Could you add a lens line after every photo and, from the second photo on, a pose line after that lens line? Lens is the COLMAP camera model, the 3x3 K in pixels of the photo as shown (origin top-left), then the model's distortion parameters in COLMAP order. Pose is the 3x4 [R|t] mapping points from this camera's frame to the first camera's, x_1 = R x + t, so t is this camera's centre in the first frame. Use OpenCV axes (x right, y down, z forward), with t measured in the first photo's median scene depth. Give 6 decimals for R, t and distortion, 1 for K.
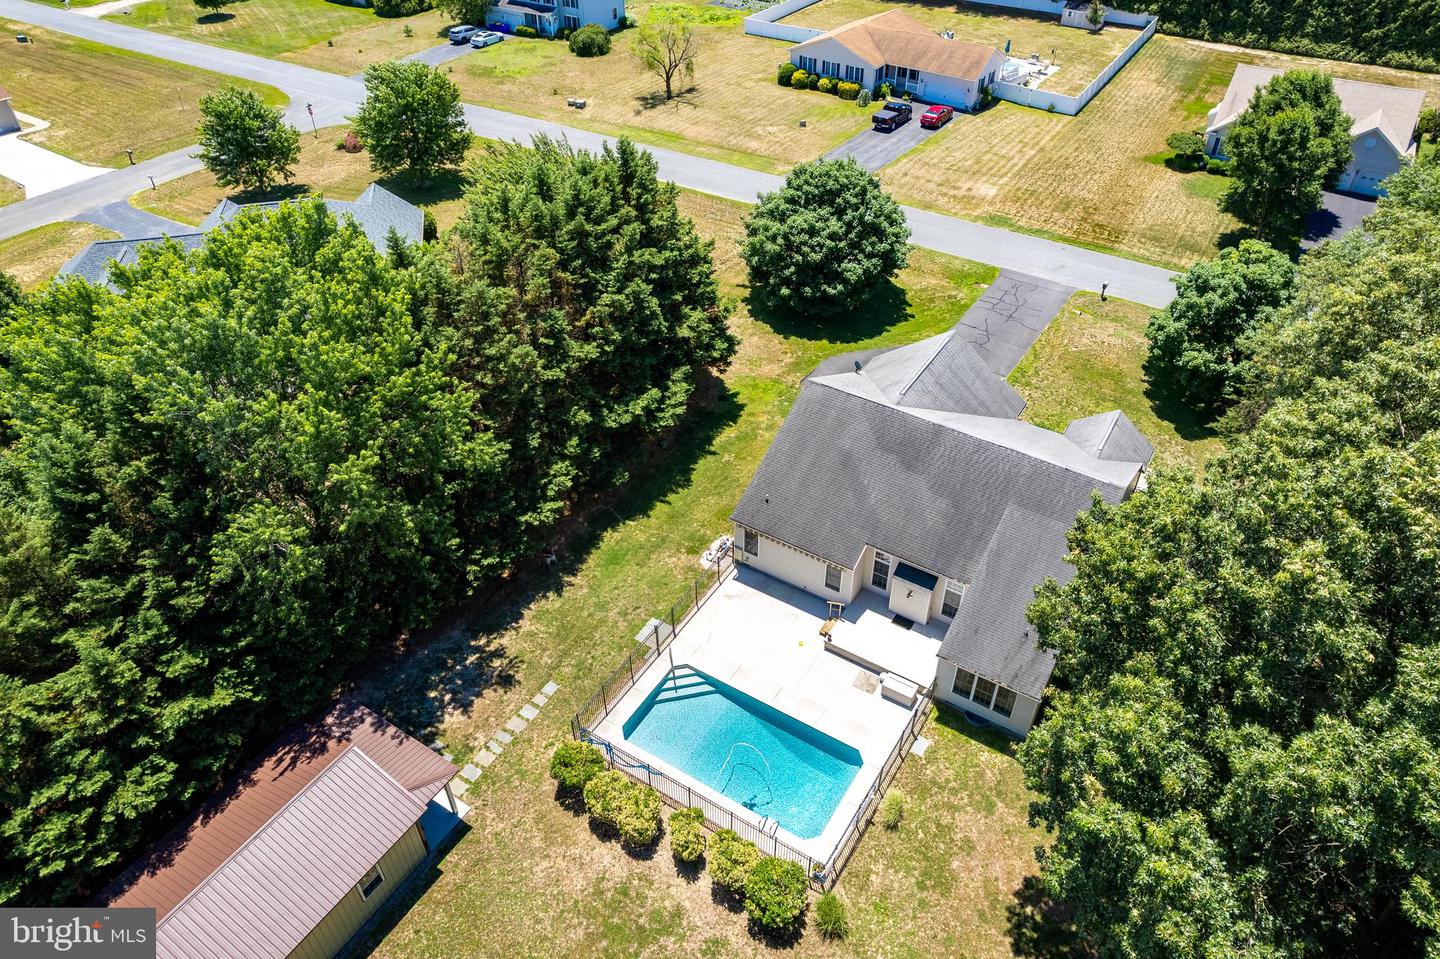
lens RADIAL K [[955.2, 0, 720.0], [0, 955.2, 479.5], [0, 0, 1]] dist [-0.069599, 0.058383]
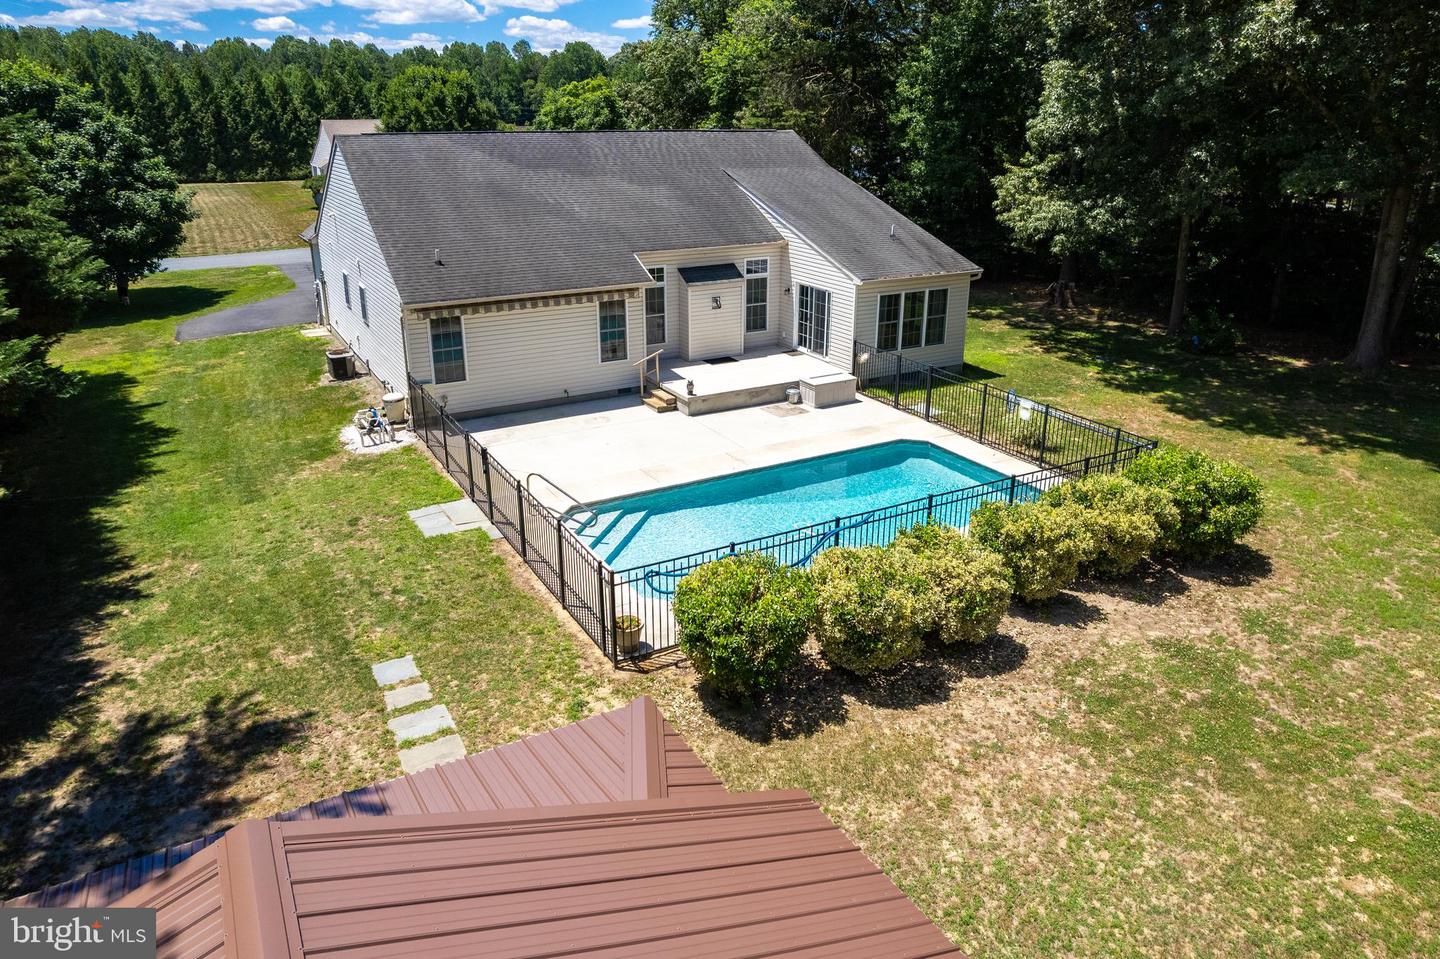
lens RADIAL K [[955.2, 0, 720.0], [0, 955.2, 479.5], [0, 0, 1]] dist [-0.069599, 0.058383]
pose [[0.463102, -0.307191, 0.831367, -0.380948], [0.564494, 0.825383, -0.009464, 0.231753], [-0.683289, 0.473684, 0.555643, 0.706189]]
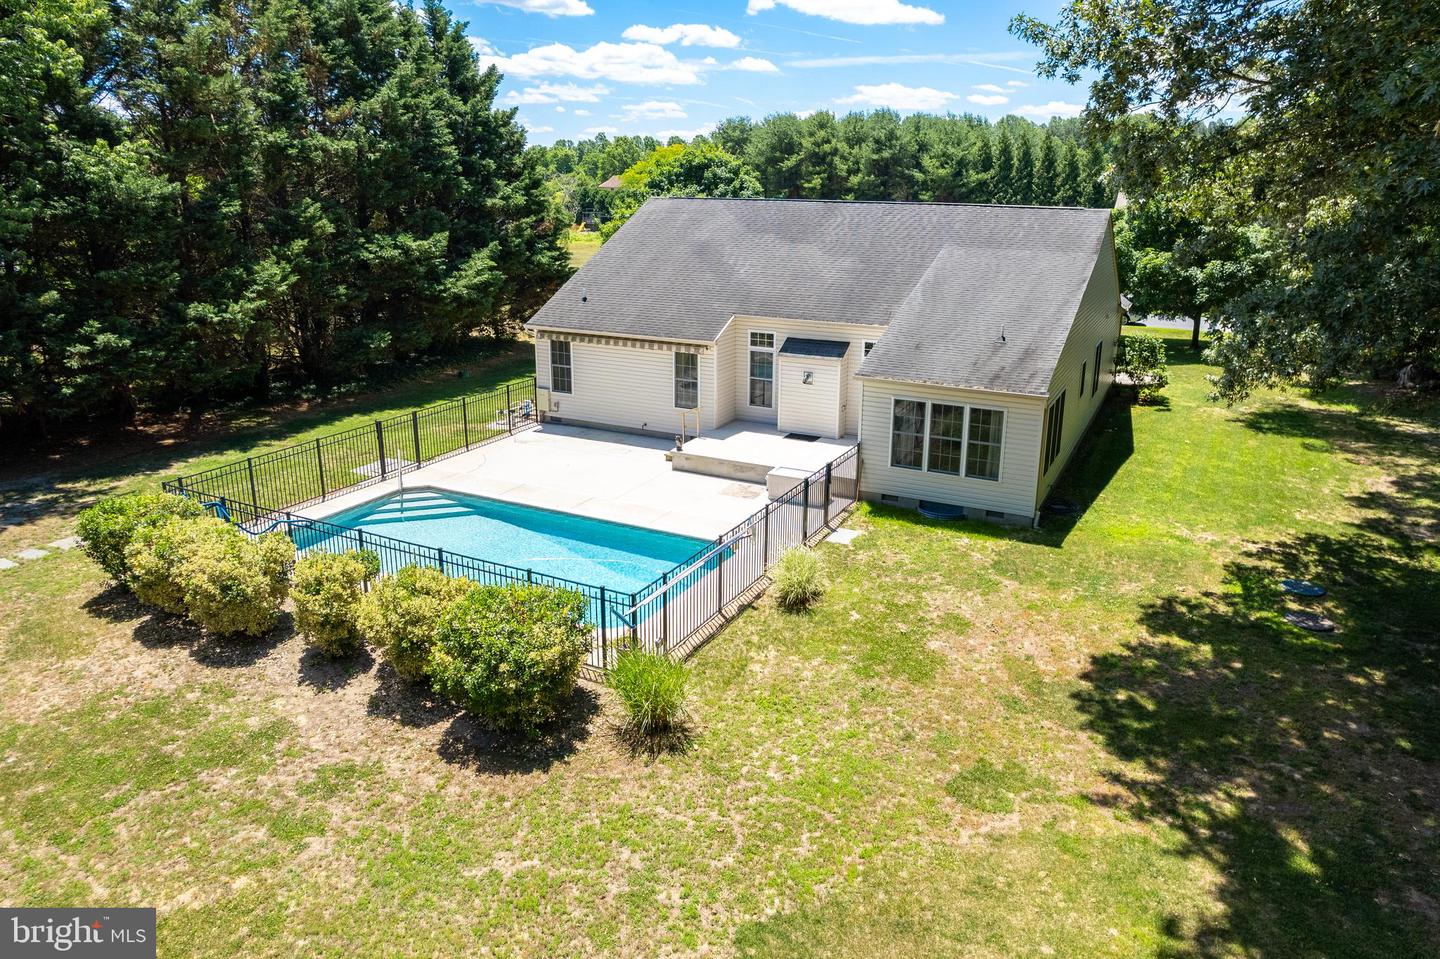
lens RADIAL K [[959.9, 0, 720.0], [0, 959.9, 479.5], [0, 0, 1]] dist [-0.048273, 0.050256]
pose [[0.996225, -0.007978, 0.086440, 0.090319], [0.040849, 0.921713, -0.385715, 0.425852], [-0.076595, 0.387790, 0.918560, 0.466642]]
